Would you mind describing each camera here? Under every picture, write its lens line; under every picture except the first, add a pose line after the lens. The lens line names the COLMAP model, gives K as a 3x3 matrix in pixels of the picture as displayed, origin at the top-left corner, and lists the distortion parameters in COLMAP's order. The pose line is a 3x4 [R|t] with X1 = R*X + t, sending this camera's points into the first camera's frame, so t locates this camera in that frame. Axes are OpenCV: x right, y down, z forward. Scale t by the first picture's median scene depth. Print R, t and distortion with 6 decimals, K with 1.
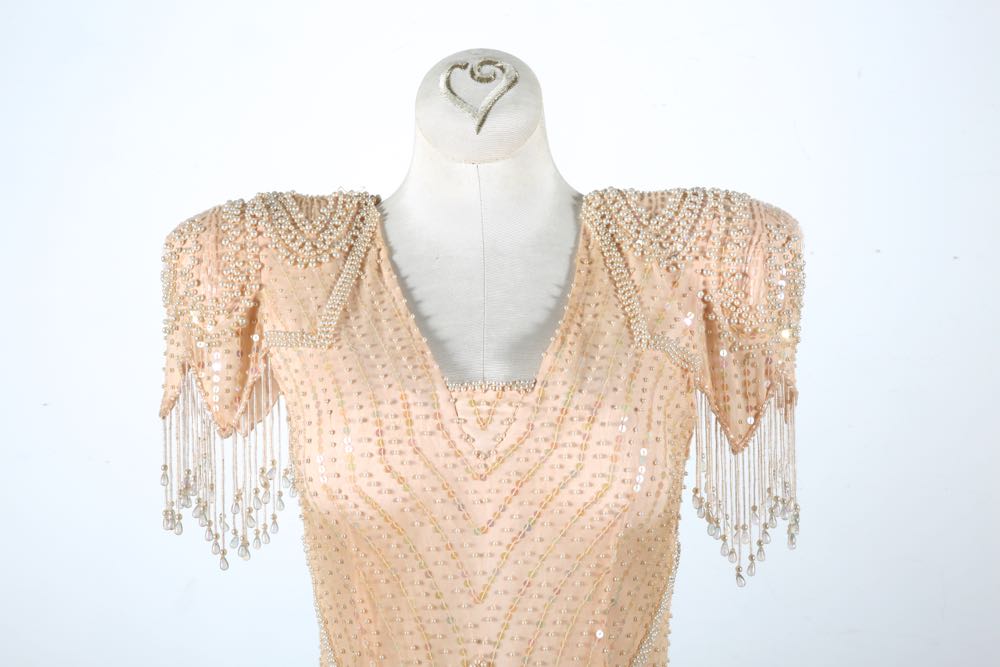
lens RADIAL K [[1678.9, 0, 495.0], [0, 1678.9, 334.9], [0, 0, 1]] dist [0.077046, 0.000000]
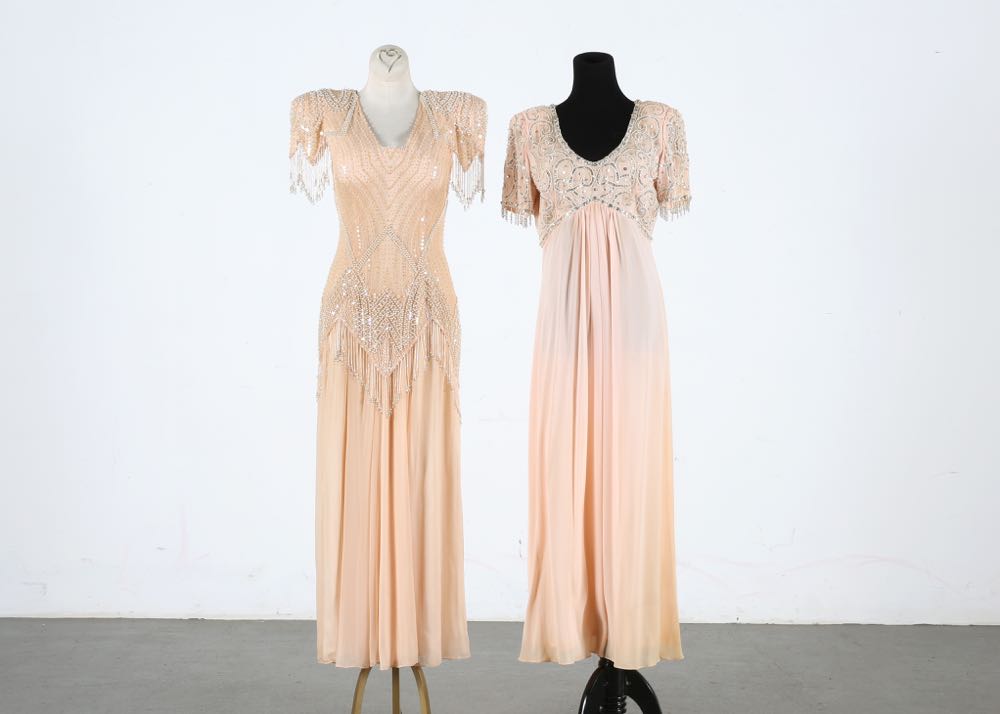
lens RADIAL K [[1791.3, 0, 525.6], [0, 1791.3, 434.0], [0, 0, 1]] dist [-0.025956, 0.000000]
pose [[0.995583, 0.010596, 0.093280, -0.063946], [-0.022412, 0.991707, 0.126550, 0.135008], [-0.091166, -0.128082, 0.987565, -2.620108]]
